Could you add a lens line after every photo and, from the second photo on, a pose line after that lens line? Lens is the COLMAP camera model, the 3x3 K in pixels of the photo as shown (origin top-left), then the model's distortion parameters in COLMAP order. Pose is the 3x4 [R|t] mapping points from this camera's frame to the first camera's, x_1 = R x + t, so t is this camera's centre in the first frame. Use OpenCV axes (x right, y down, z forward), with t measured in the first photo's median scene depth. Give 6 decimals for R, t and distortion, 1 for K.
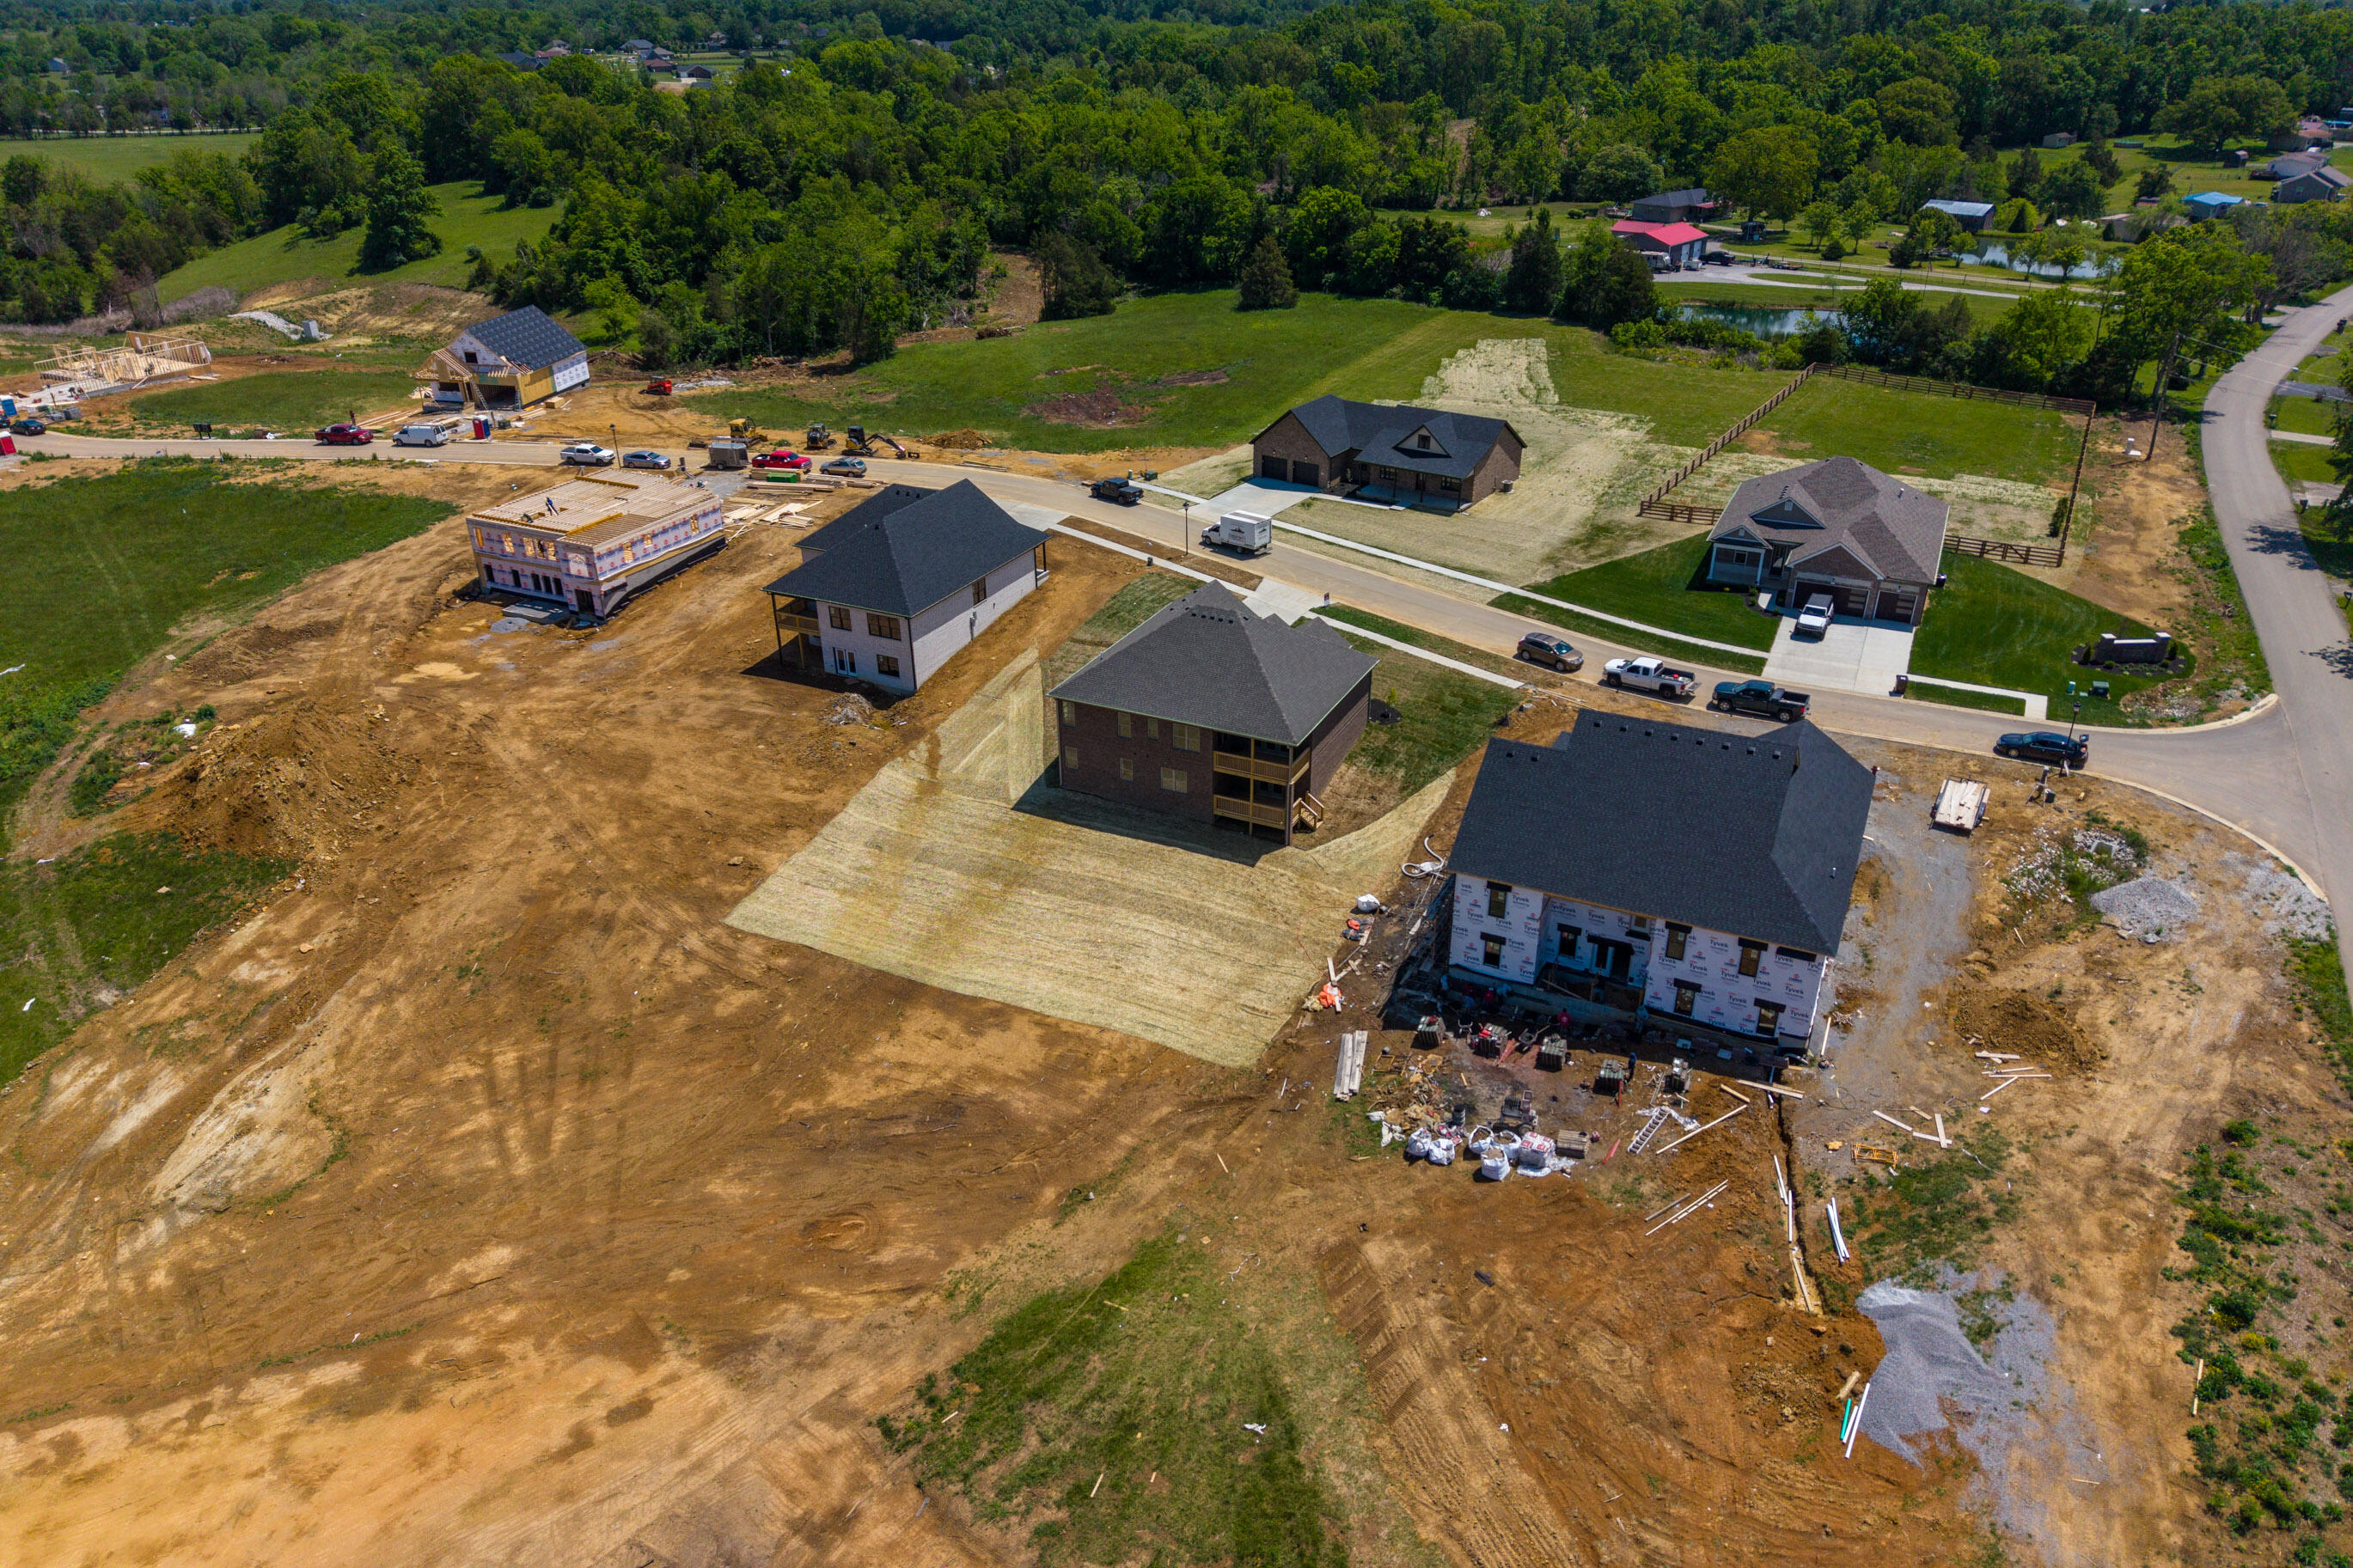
lens RADIAL K [[1571.3, 0, 1172.6], [0, 1571.3, 789.1], [0, 0, 1]] dist [0.019004, -0.013593]
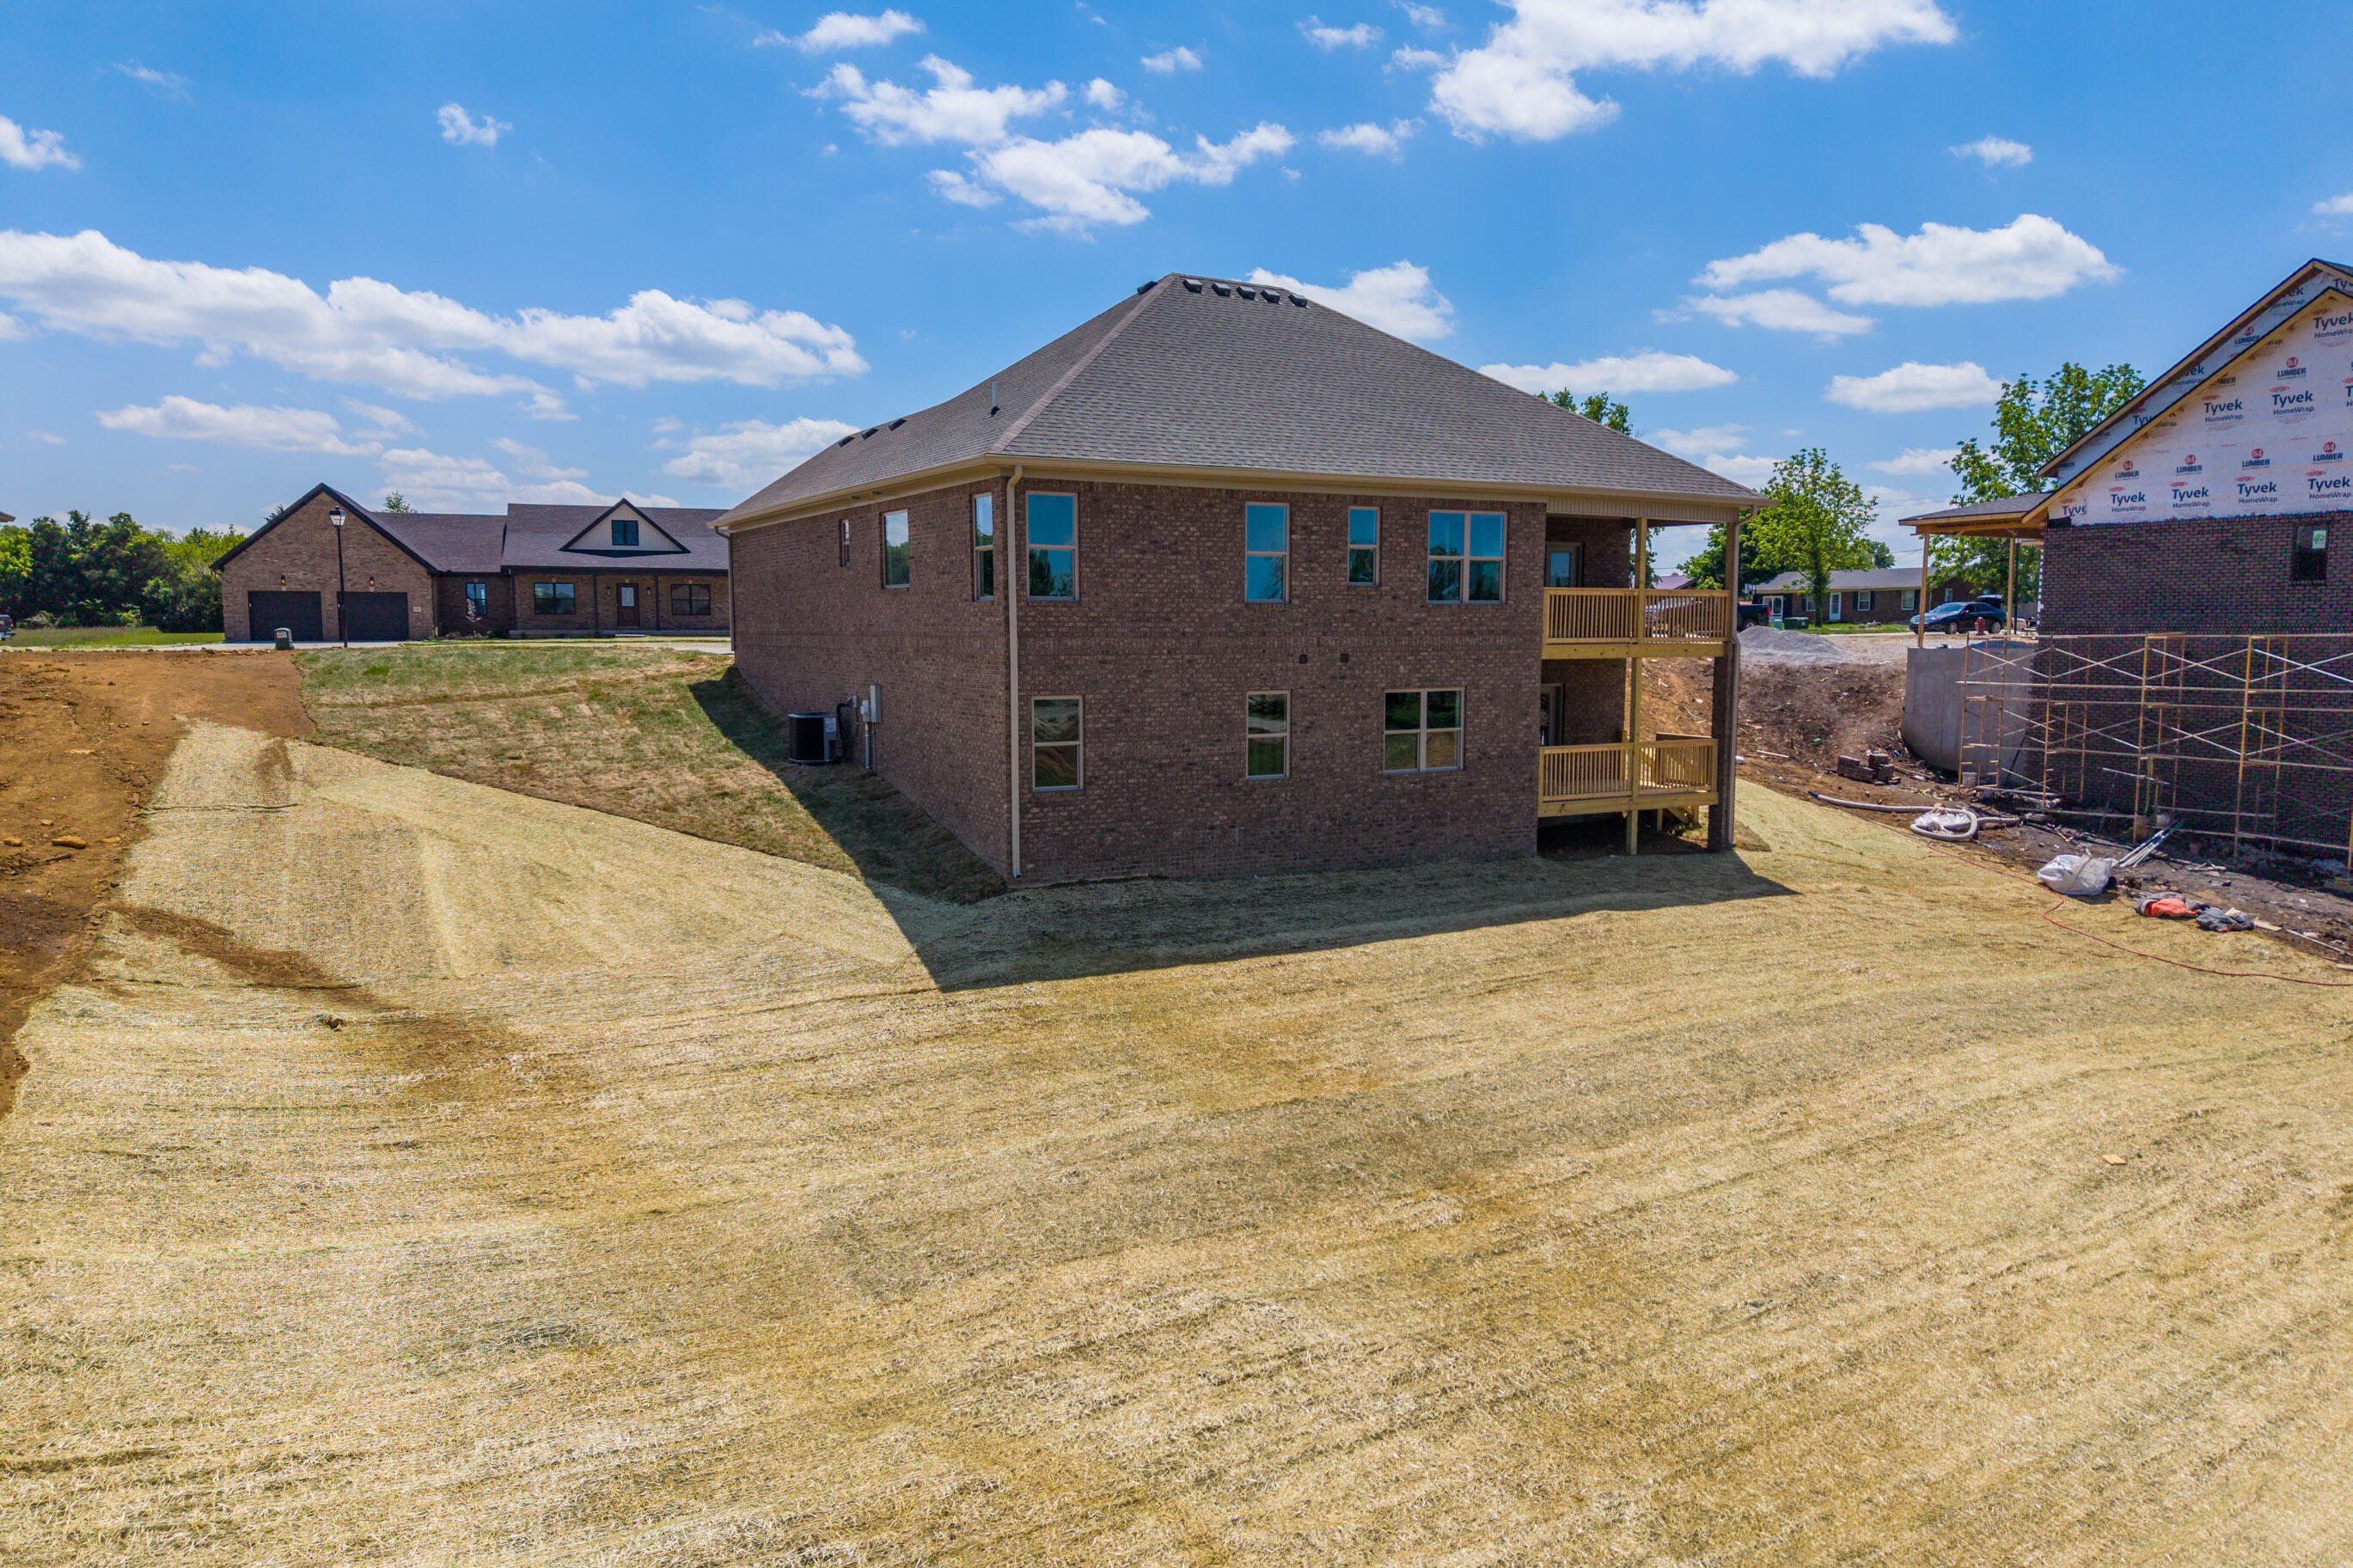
lens RADIAL K [[1579.5, 0, 1175.9], [0, 1579.5, 774.8], [0, 0, 1]] dist [0.006015, -0.005232]
pose [[0.568687, -0.067106, 0.819812, -0.260300], [0.374610, 0.908437, -0.185499, 0.037072], [-0.732299, 0.412601, 0.541755, 0.855241]]
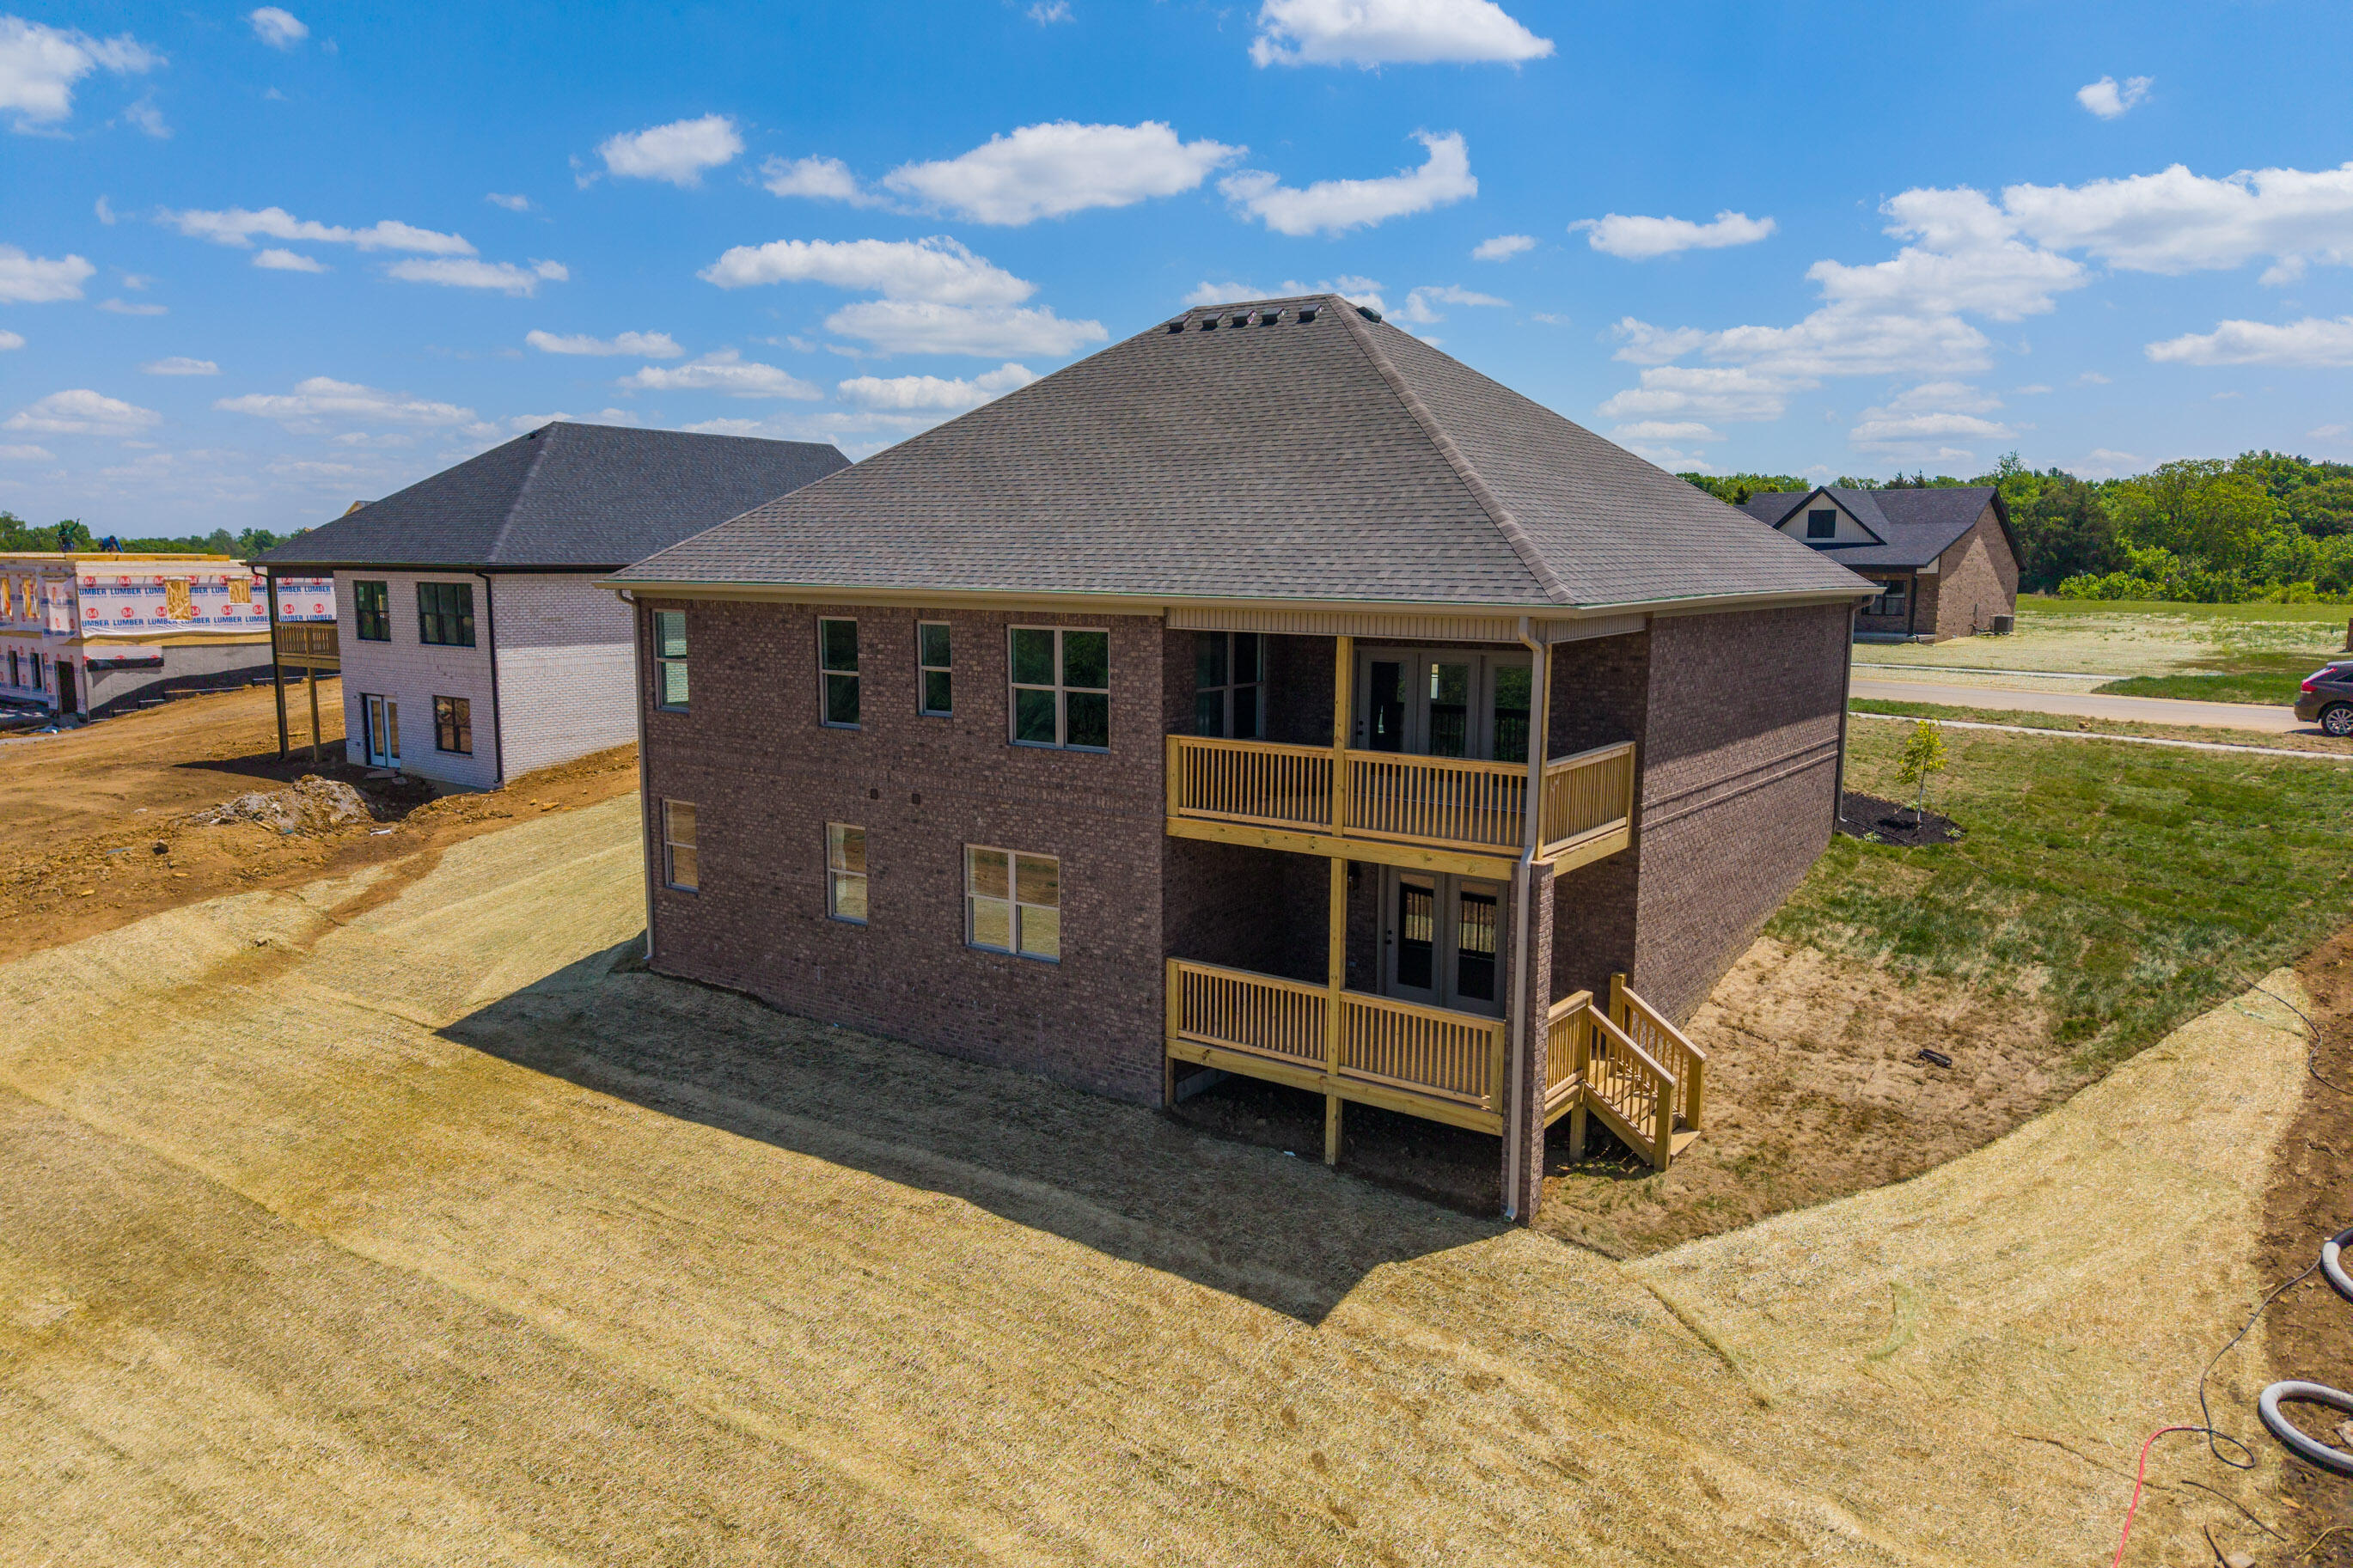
lens RADIAL K [[1582.8, 0, 1176.5], [0, 1582.8, 784.0], [0, 0, 1]] dist [0.004948, -0.000648]
pose [[0.986955, 0.037751, -0.156508, 0.057735], [-0.086975, 0.943079, -0.320995, 0.047821], [0.135482, 0.330420, 0.934060, 0.761566]]
